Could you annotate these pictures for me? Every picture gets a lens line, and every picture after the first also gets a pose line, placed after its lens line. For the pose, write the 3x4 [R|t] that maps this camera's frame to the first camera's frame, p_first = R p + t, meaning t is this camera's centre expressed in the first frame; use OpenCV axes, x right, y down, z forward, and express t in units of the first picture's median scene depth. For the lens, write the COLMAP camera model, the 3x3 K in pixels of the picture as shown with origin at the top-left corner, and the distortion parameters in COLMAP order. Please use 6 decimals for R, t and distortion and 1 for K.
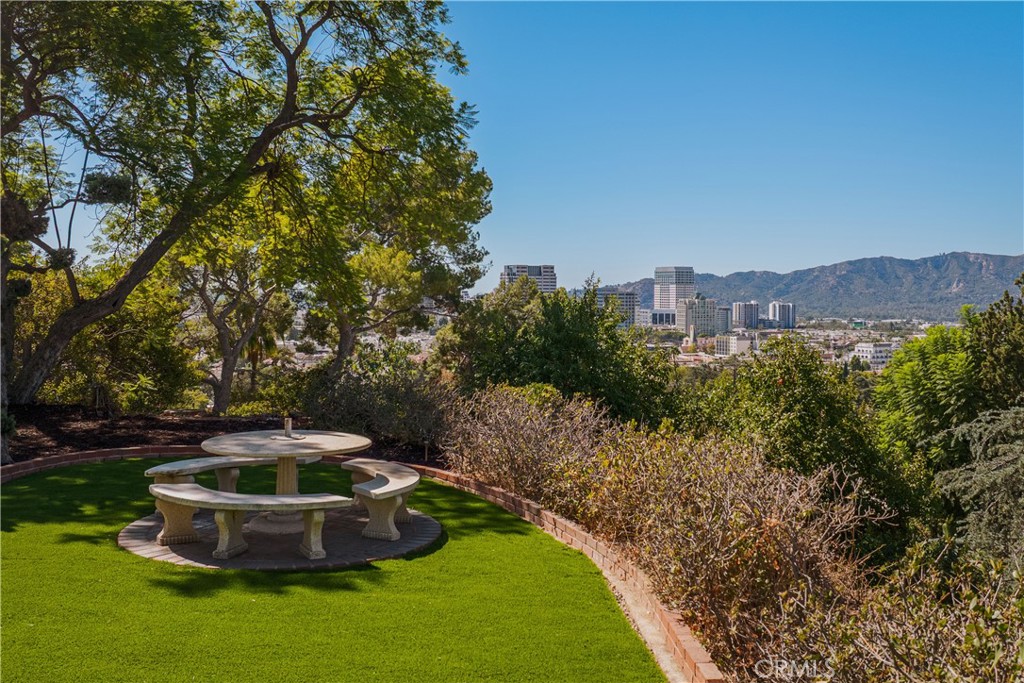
lens RADIAL K [[778.1, 0, 512.0], [0, 778.1, 341.5], [0, 0, 1]] dist [-0.051779, 0.007062]
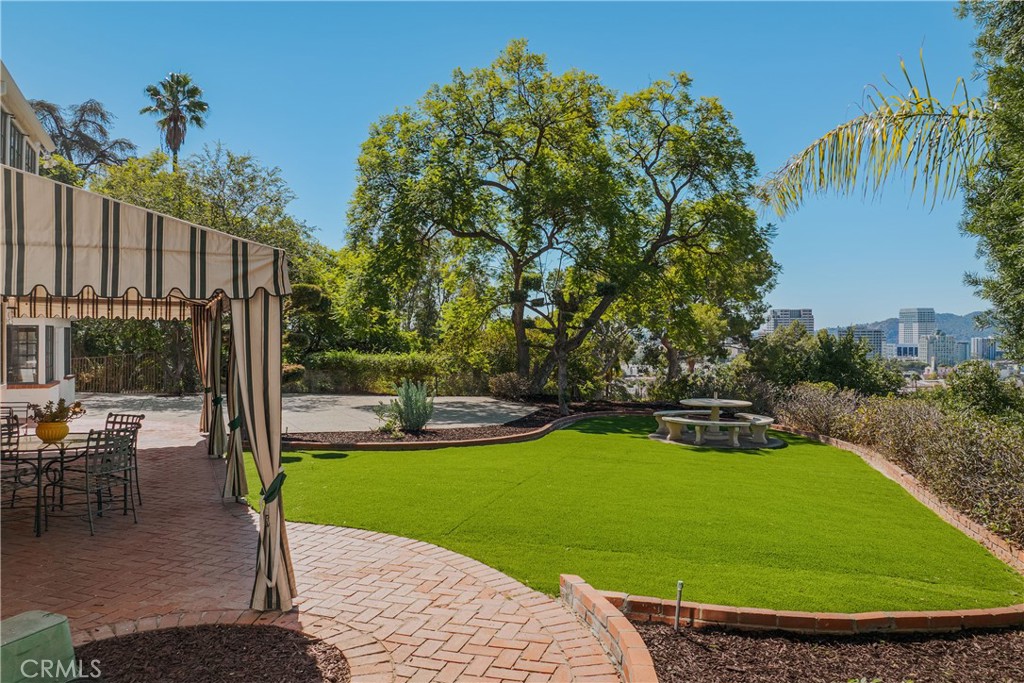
lens RADIAL K [[697.1, 0, 512.1], [0, 697.1, 359.2], [0, 0, 1]] dist [-0.073519, 0.003071]
pose [[0.941862, 0.001754, -0.335996, -0.052334], [-0.008488, 0.999791, -0.018575, 0.013870], [0.335893, 0.020347, 0.941680, -0.373475]]
